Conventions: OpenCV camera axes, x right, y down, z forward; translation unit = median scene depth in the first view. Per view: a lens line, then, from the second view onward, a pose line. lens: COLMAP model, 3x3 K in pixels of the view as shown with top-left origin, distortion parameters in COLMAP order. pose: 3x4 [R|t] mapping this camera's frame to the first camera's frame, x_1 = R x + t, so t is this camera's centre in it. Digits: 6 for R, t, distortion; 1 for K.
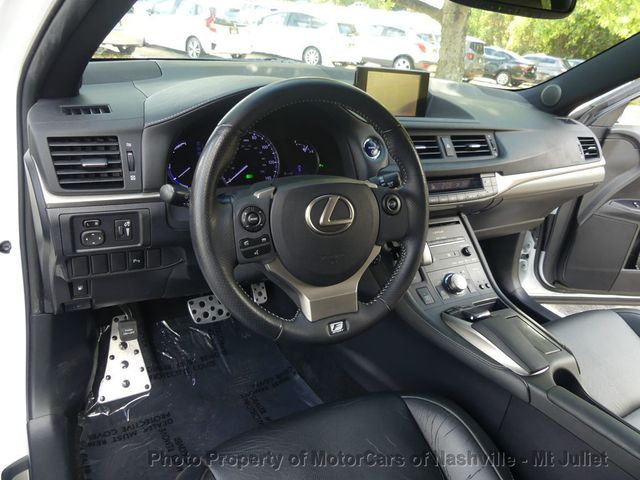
lens RADIAL K [[491.3, 0, 321.8], [0, 491.3, 241.8], [0, 0, 1]] dist [-0.008042, 0.004731]
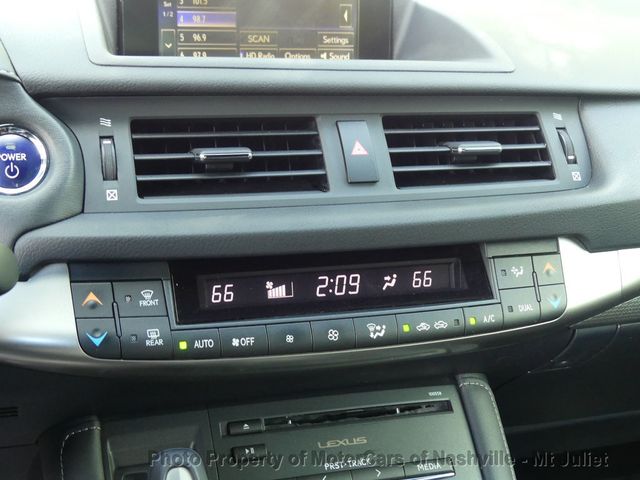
lens RADIAL K [[945.2, 0, 320.0], [0, 945.2, 240.0], [0, 0, 1]] dist [-0.040942, 0.009109]
pose [[0.966542, 0.004868, -0.256463, 0.363398], [-0.036633, 0.992191, -0.119227, -0.071071], [0.253880, 0.124633, 0.959172, 0.444044]]
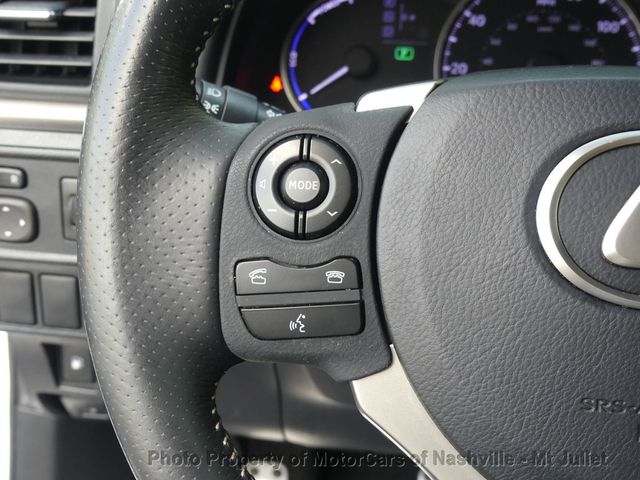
lens RADIAL K [[1004.3, 0, 320.0], [0, 1004.3, 240.0], [0, 0, 1]] dist [-0.085757, -0.071763]
pose [[0.806757, 0.114388, -0.579705, 0.097836], [-0.178082, 0.982535, -0.053956, 0.003495], [0.563409, 0.146765, 0.813038, 0.354368]]
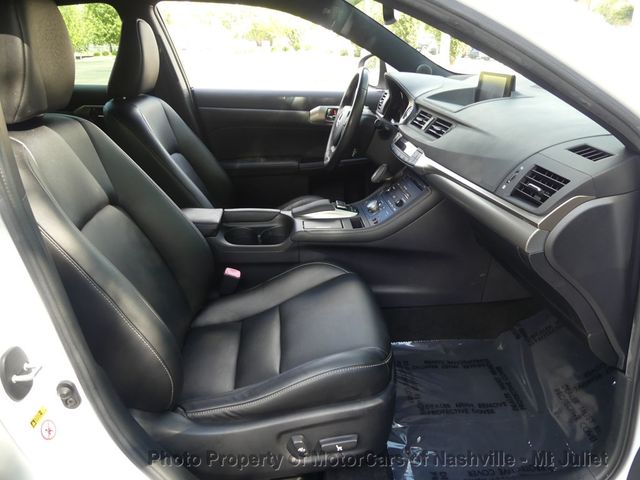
lens RADIAL K [[491.3, 0, 321.8], [0, 491.3, 241.8], [0, 0, 1]] dist [-0.008042, 0.004731]
pose [[-0.464771, 0.231211, -0.854710, 1.520443], [-0.391803, 0.811951, 0.432697, -0.377286], [0.794027, 0.535983, -0.286782, 1.267424]]
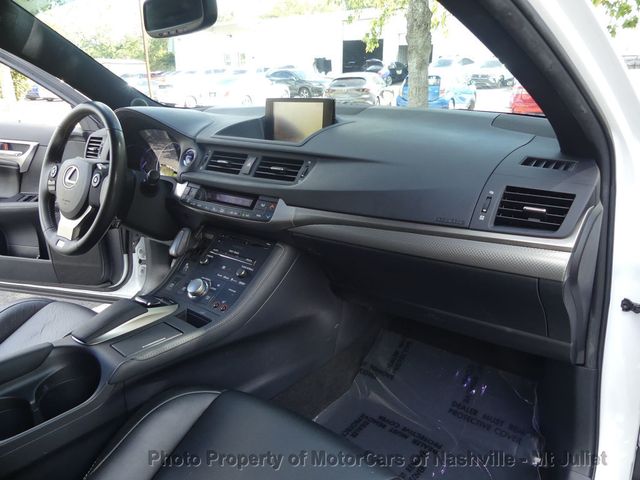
lens RADIAL K [[492.8, 0, 321.9], [0, 492.8, 237.2], [0, 0, 1]] dist [-0.001486, -0.001254]
pose [[0.338845, 0.168990, -0.925541, 1.235671], [-0.326011, 0.943880, 0.052984, -0.149334], [0.882554, 0.283783, 0.374922, 0.758104]]
